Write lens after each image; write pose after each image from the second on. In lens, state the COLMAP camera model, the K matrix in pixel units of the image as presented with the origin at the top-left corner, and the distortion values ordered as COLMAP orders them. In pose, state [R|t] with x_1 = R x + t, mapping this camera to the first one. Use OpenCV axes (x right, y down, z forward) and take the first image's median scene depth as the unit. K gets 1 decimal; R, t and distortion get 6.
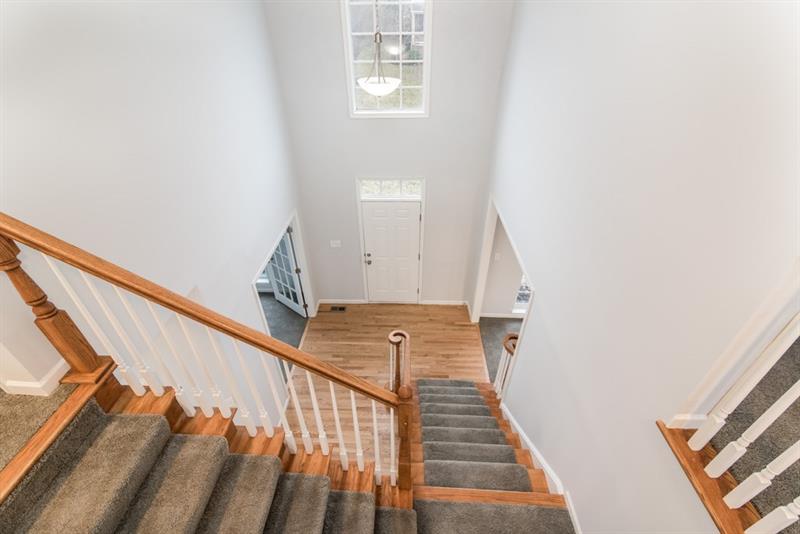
lens RADIAL K [[359.4, 0, 397.4], [0, 359.4, 267.9], [0, 0, 1]] dist [0.017181, -0.000022]
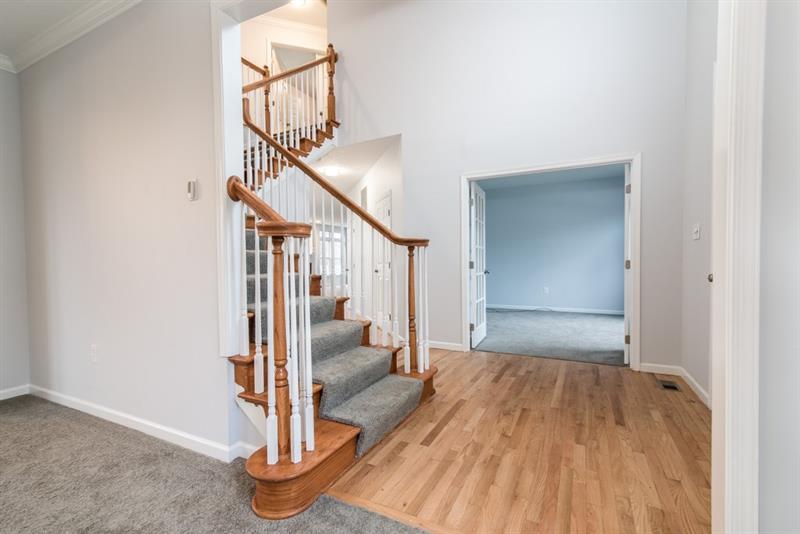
lens RADIAL K [[359.4, 0, 397.4], [0, 359.4, 267.9], [0, 0, 1]] dist [0.017181, -0.000022]
pose [[-0.426577, 0.028971, -0.903987, 0.471337], [-0.520478, 0.809545, 0.271549, 0.052870], [0.739686, 0.586342, -0.330254, 0.935333]]
